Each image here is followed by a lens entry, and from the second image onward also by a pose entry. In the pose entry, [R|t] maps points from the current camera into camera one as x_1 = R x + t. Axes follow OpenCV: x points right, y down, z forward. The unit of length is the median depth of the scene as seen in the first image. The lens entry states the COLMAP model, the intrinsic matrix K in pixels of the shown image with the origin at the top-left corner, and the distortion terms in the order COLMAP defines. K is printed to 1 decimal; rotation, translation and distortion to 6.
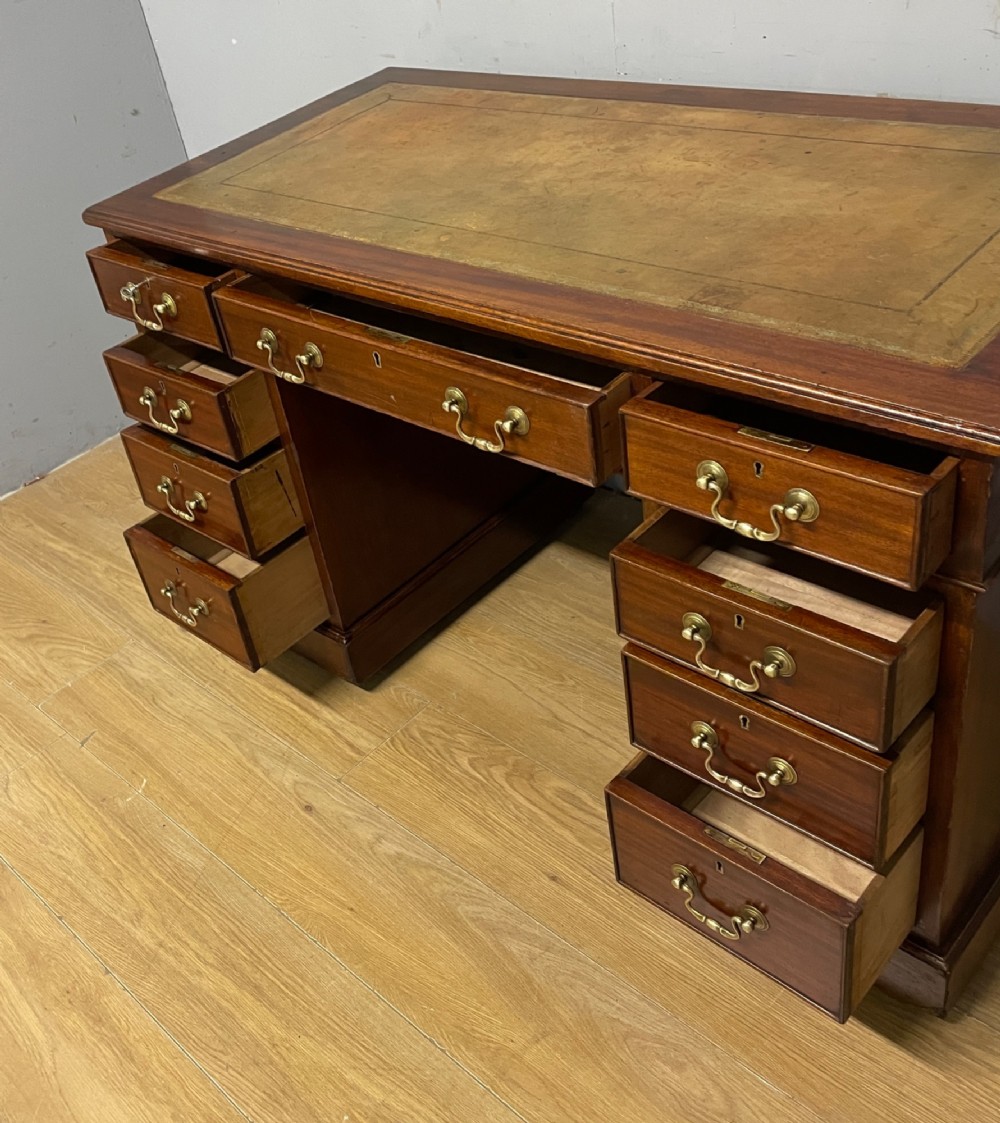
lens RADIAL K [[1173.3, 0, 406.9], [0, 1173.3, 542.5], [0, 0, 1]] dist [0.112469, -0.180220]
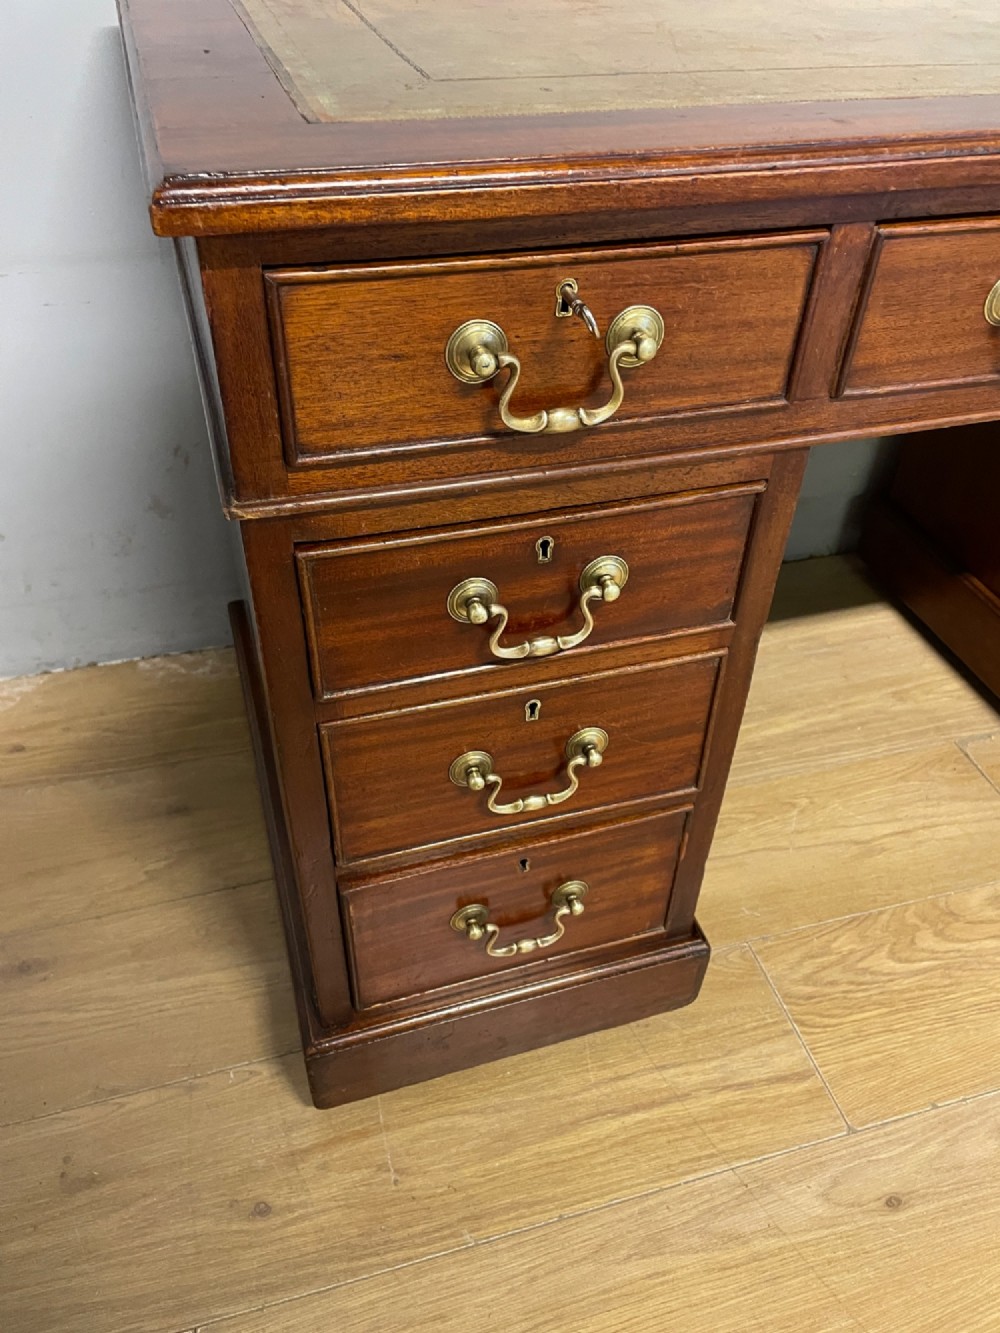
lens RADIAL K [[1002.6, 0, 502.4], [0, 1002.6, 672.8], [0, 0, 1]] dist [0.093512, -0.118958]
pose [[0.460712, -0.422812, 0.780368, -0.527052], [0.422523, 0.877698, 0.226099, -0.227670], [-0.780525, 0.225557, 0.583014, 0.937036]]
